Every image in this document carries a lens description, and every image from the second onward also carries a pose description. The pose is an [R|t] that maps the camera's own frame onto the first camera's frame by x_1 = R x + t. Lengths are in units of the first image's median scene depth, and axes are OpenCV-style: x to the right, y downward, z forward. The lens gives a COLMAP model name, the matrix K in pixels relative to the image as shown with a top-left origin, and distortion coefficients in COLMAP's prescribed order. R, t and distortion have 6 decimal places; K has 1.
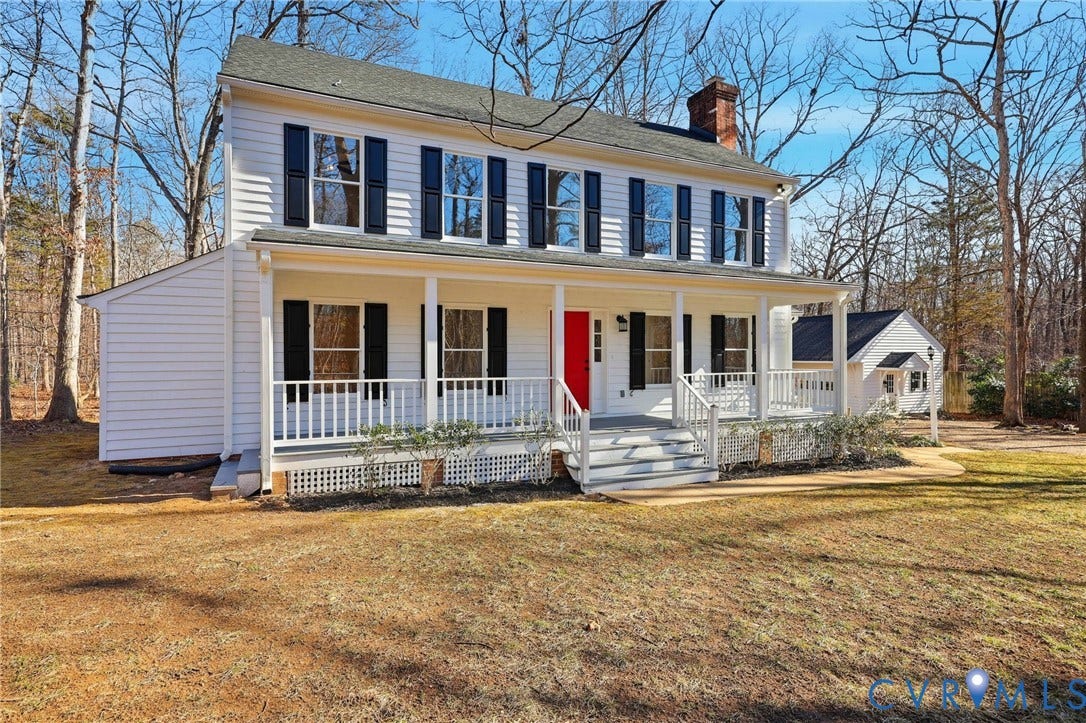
lens RADIAL K [[557.9, 0, 540.2], [0, 557.9, 354.1], [0, 0, 1]] dist [0.001043, -0.001805]
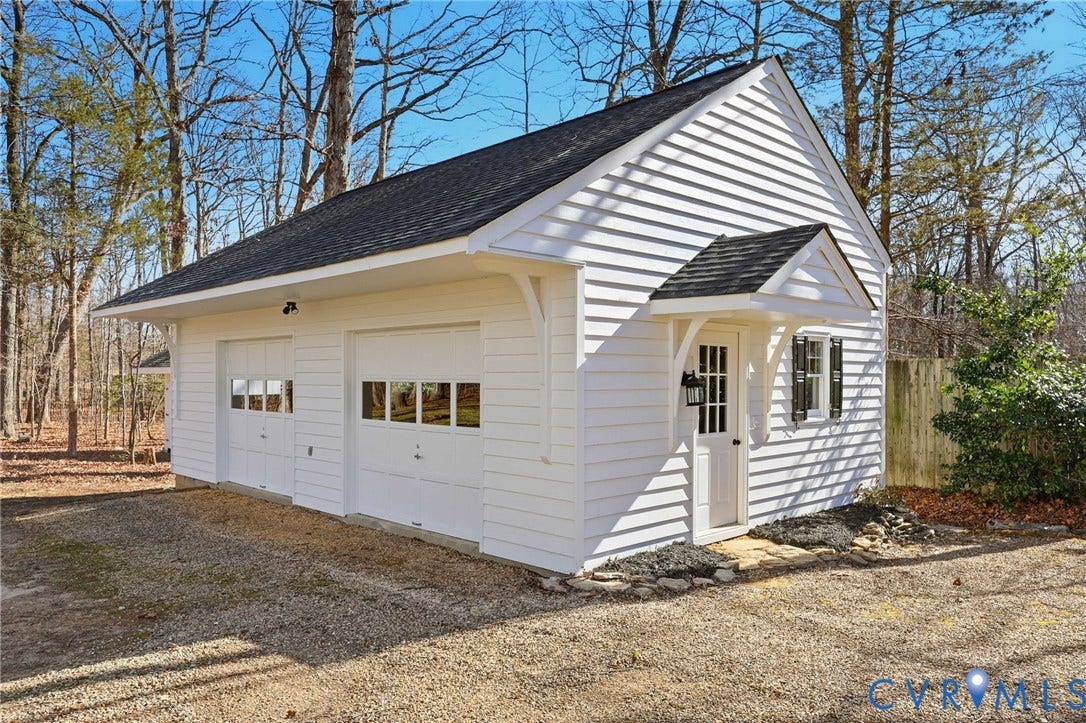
lens RADIAL K [[772.9, 0, 541.1], [0, 772.9, 368.7], [0, 0, 1]] dist [0.001748, -0.000005]
pose [[0.943848, 0.007434, 0.330295, 1.149356], [-0.004726, 0.999948, -0.009002, 0.117866], [-0.330345, 0.006936, 0.943835, 1.826570]]
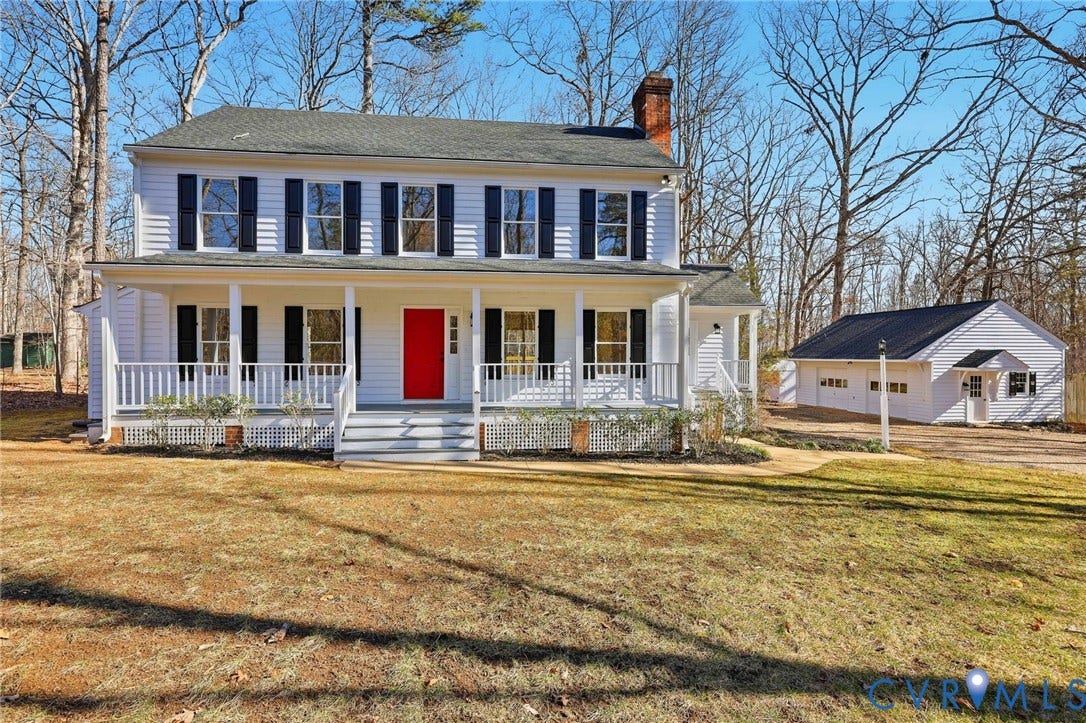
lens RADIAL K [[526.3, 0, 541.6], [0, 526.3, 358.4], [0, 0, 1]] dist [-0.001053, 0.000740]
pose [[0.948743, 0.006175, -0.315989, 0.609138], [-0.003874, 0.999961, 0.007908, 0.014474], [0.316026, -0.006278, 0.948730, 0.052387]]
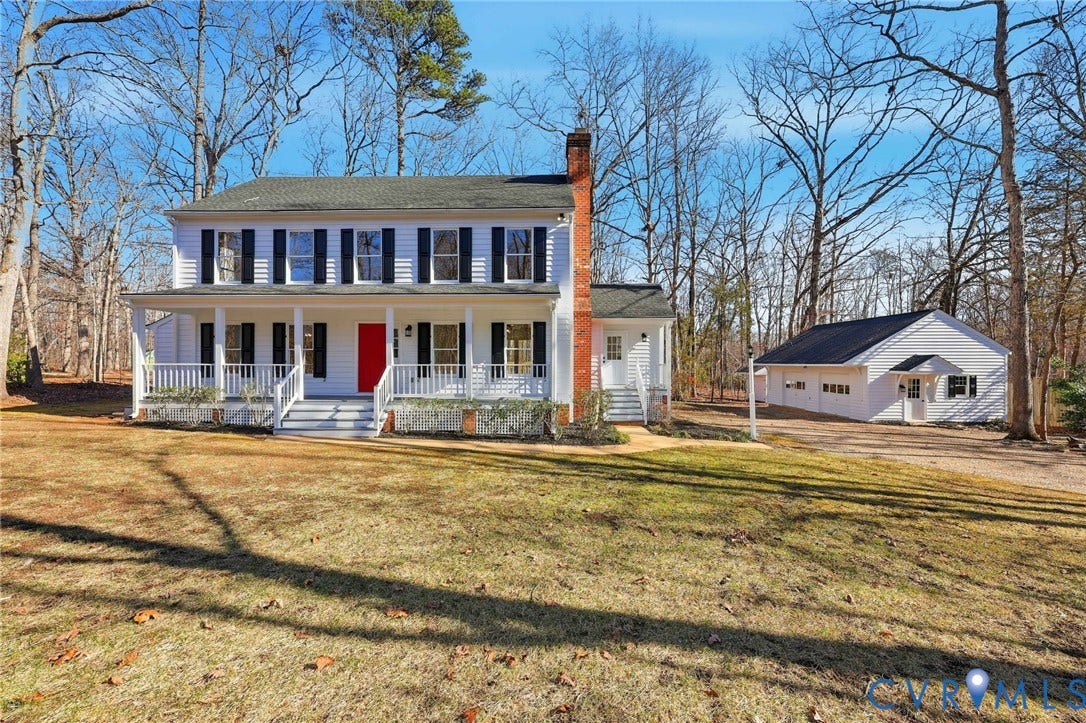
lens RADIAL K [[438.9, 0, 542.5], [0, 438.9, 362.5], [0, 0, 1]] dist [0.000327, 0.000527]
pose [[0.895801, 0.003589, -0.444441, 0.966630], [-0.003076, 0.999994, 0.001874, 0.023556], [0.444444, -0.000312, 0.895806, 0.140375]]
